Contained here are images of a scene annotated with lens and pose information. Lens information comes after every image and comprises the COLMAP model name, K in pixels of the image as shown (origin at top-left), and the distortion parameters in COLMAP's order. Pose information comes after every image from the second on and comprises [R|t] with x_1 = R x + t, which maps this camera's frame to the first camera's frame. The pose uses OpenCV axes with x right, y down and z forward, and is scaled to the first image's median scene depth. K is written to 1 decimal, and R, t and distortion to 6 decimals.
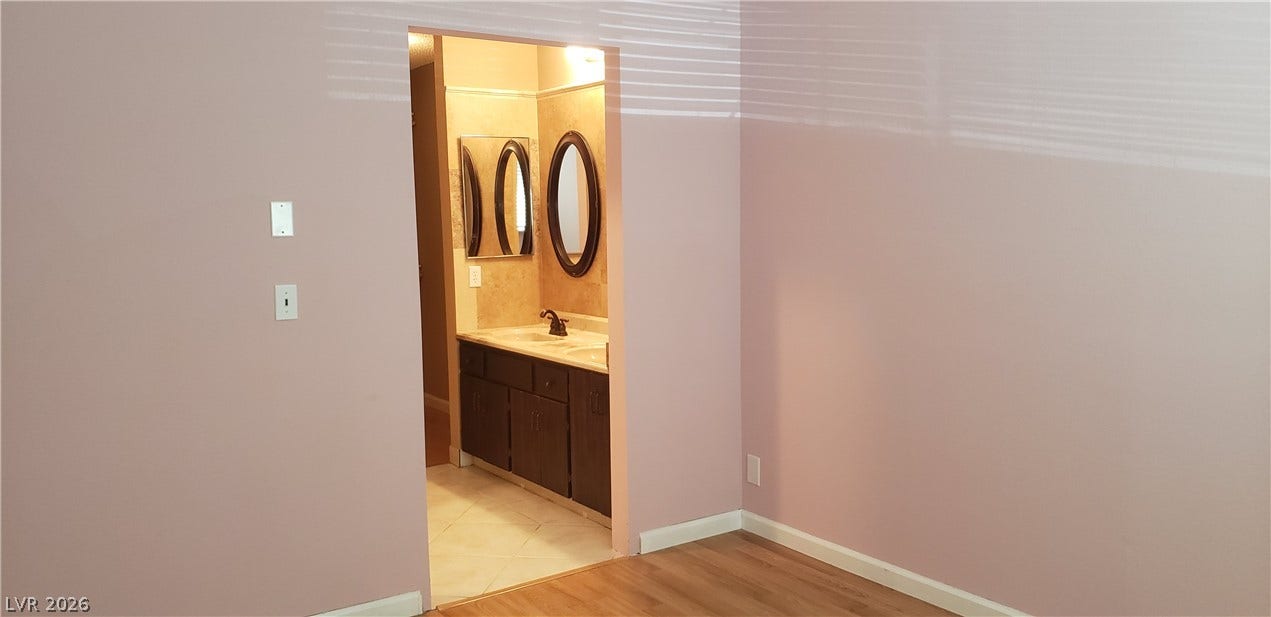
lens RADIAL K [[988.9, 0, 639.0], [0, 988.9, 312.8], [0, 0, 1]] dist [0.075701, -0.101002]
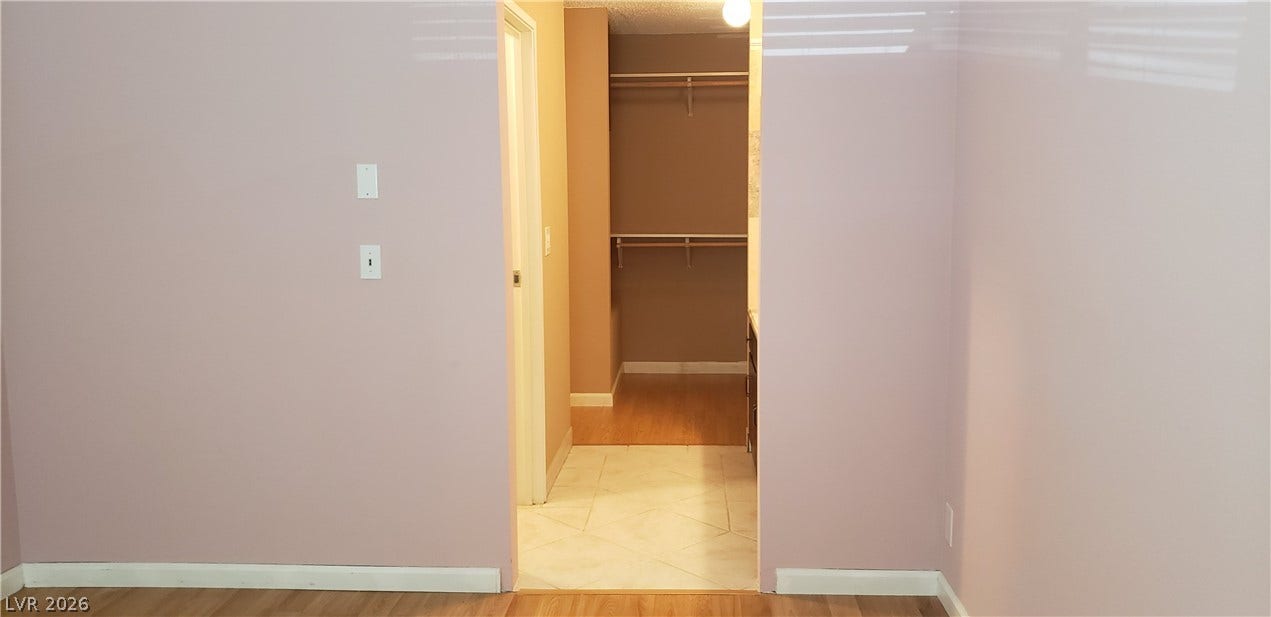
lens RADIAL K [[988.9, 0, 636.2], [0, 988.9, 304.6], [0, 0, 1]] dist [0.075701, -0.101002]
pose [[0.798860, 0.086010, -0.595336, 0.455231], [-0.070014, 0.996293, 0.049989, -0.035130], [0.597428, 0.001748, 0.801920, 0.316668]]
